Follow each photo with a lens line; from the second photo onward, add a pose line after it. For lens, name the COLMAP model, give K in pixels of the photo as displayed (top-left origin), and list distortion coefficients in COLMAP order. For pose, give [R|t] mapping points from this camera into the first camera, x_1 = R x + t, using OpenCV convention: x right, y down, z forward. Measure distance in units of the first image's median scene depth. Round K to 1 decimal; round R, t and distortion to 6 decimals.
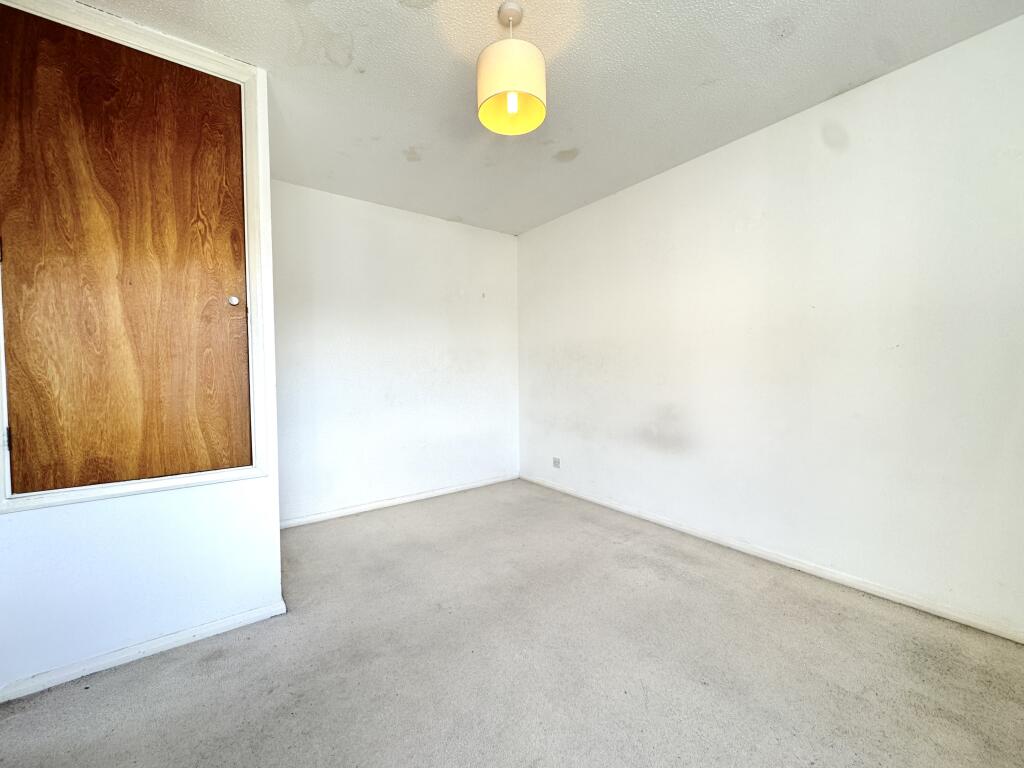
lens RADIAL K [[409.6, 0, 512.0], [0, 409.6, 384.0], [0, 0, 1]] dist [0.000278, 0.000262]
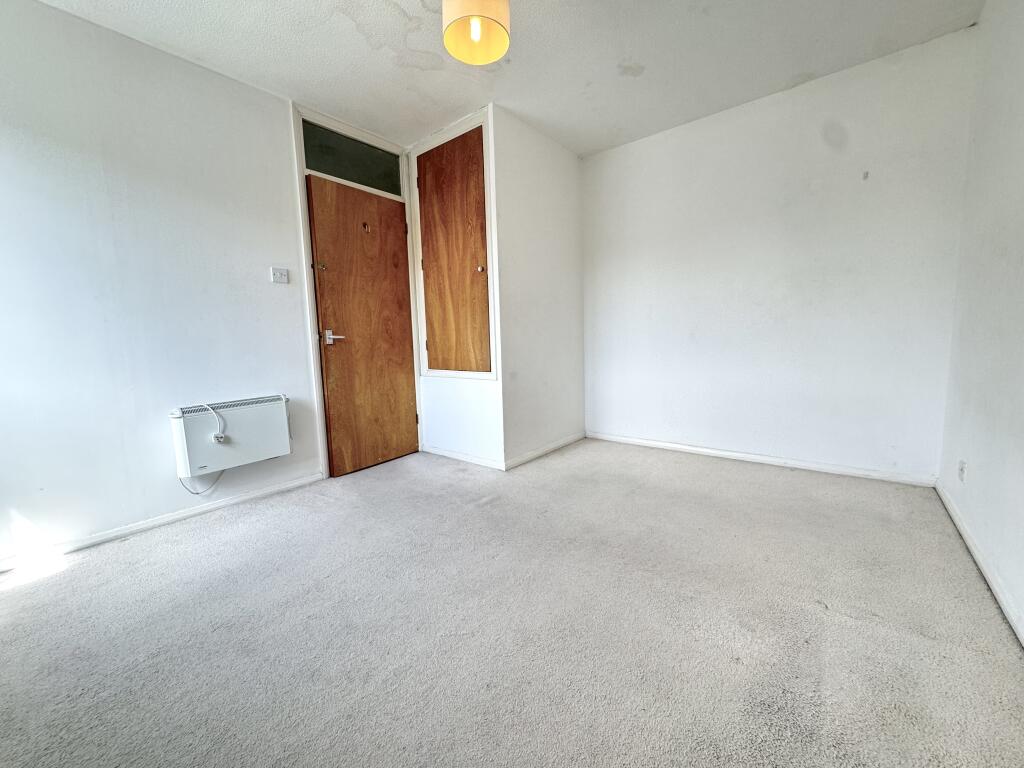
lens RADIAL K [[409.6, 0, 512.0], [0, 409.6, 384.0], [0, 0, 1]] dist [0.000278, 0.000262]
pose [[0.237050, 0.114664, -0.964707, 1.044736], [-0.007049, 0.993187, 0.116317, 0.065766], [0.971472, -0.020773, 0.236244, 0.782030]]
